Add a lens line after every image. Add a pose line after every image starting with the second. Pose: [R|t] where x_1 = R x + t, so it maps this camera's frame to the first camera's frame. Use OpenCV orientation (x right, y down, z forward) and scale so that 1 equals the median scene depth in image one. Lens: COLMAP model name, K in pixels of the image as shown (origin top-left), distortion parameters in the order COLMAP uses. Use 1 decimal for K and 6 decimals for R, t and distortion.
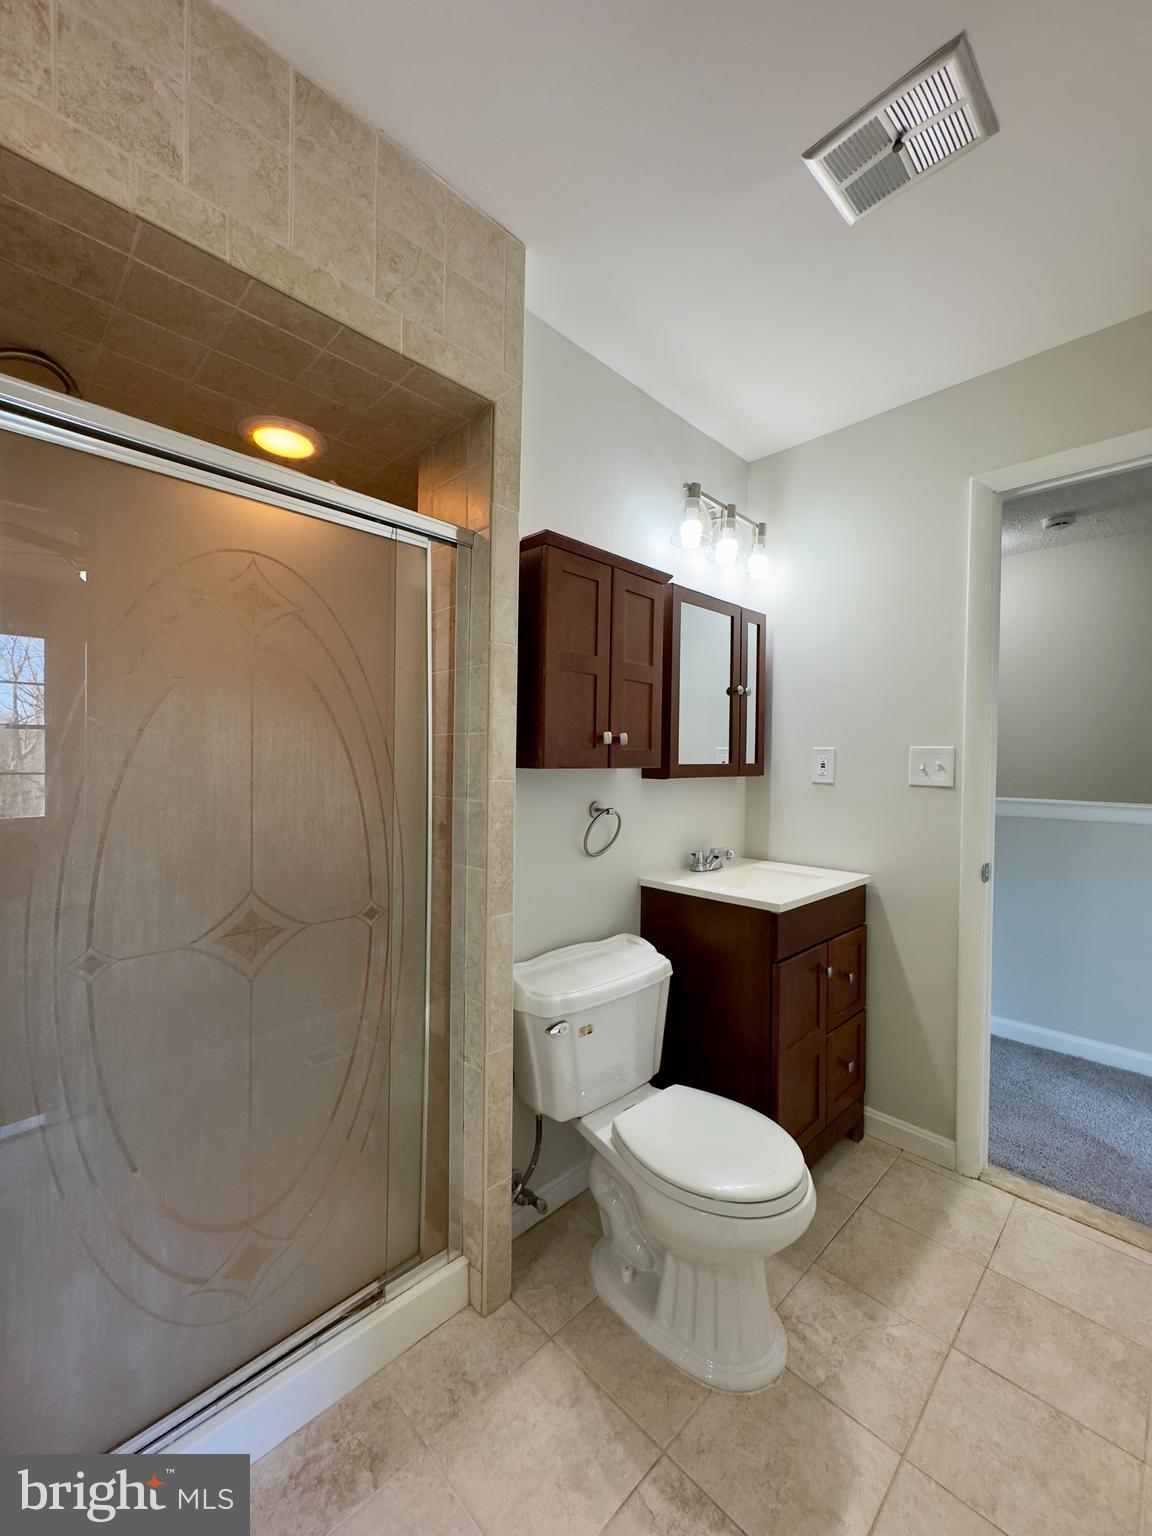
lens RADIAL K [[610.6, 0, 575.9], [0, 610.6, 765.9], [0, 0, 1]] dist [-0.002544, 0.000845]
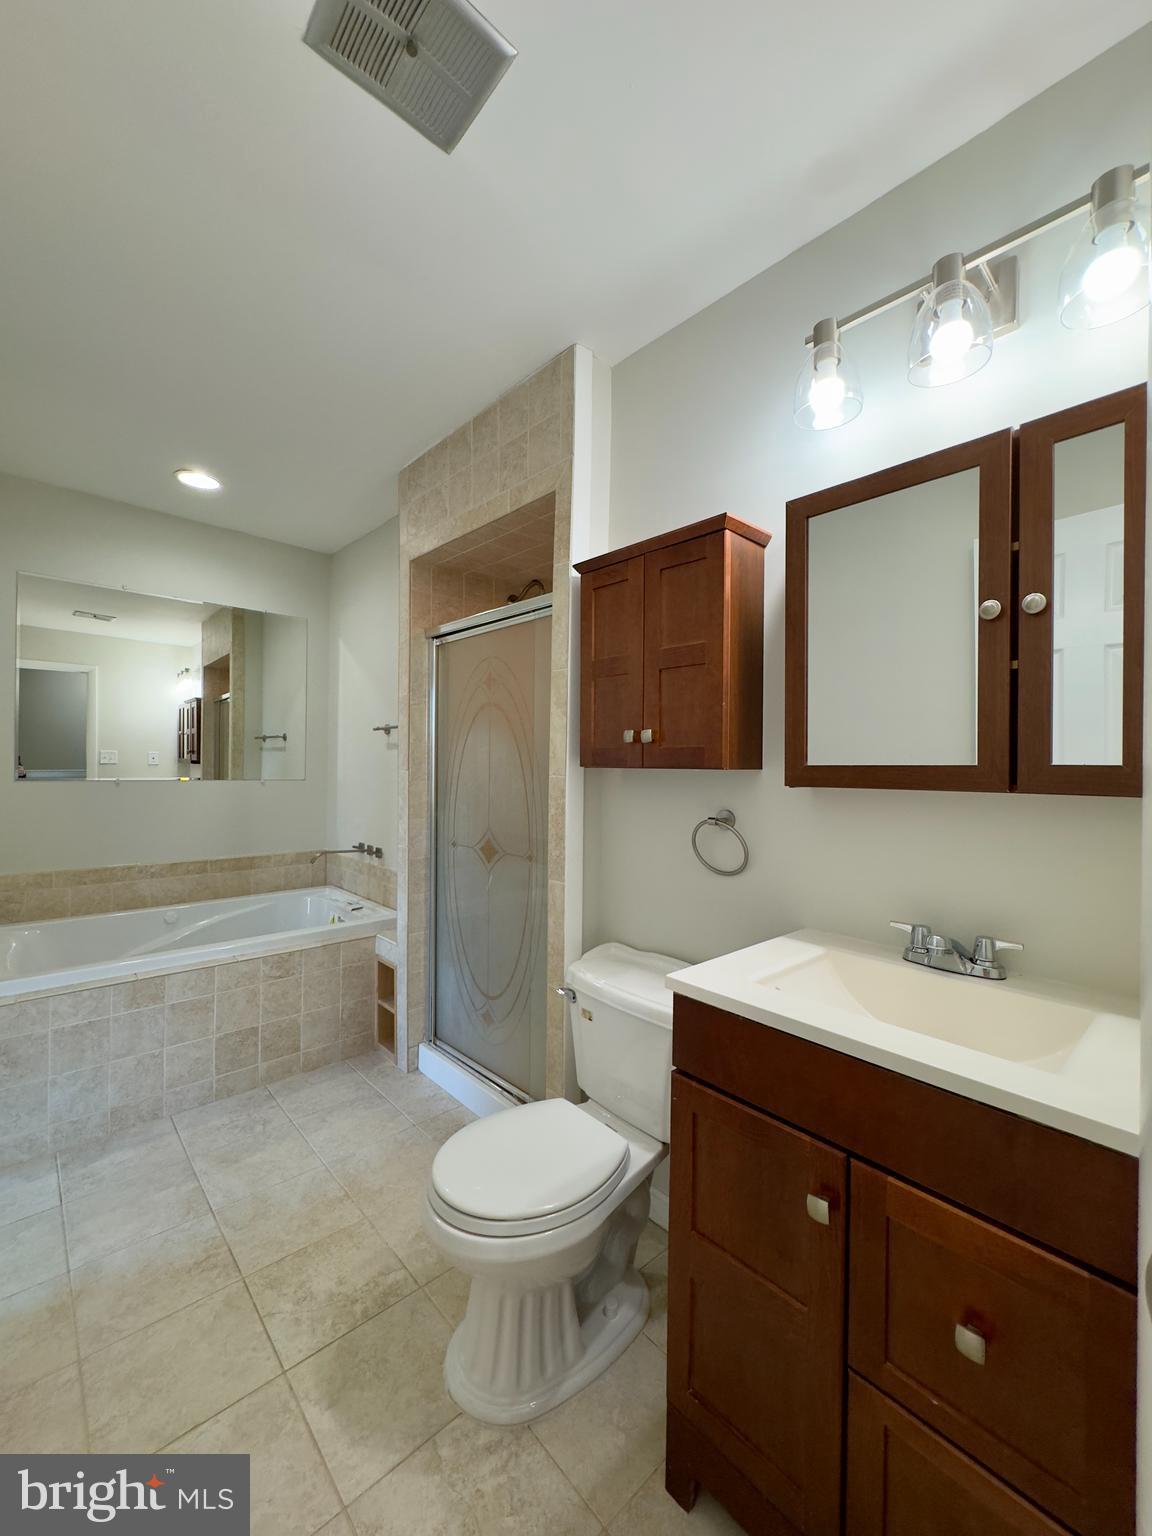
lens RADIAL K [[610.6, 0, 573.9], [0, 610.6, 770.8], [0, 0, 1]] dist [-0.002544, 0.000845]
pose [[-0.032389, -0.007857, -0.999444, 1.220212], [-0.028293, 0.999576, -0.006941, 0.021454], [0.999075, 0.028053, -0.032598, 1.132020]]
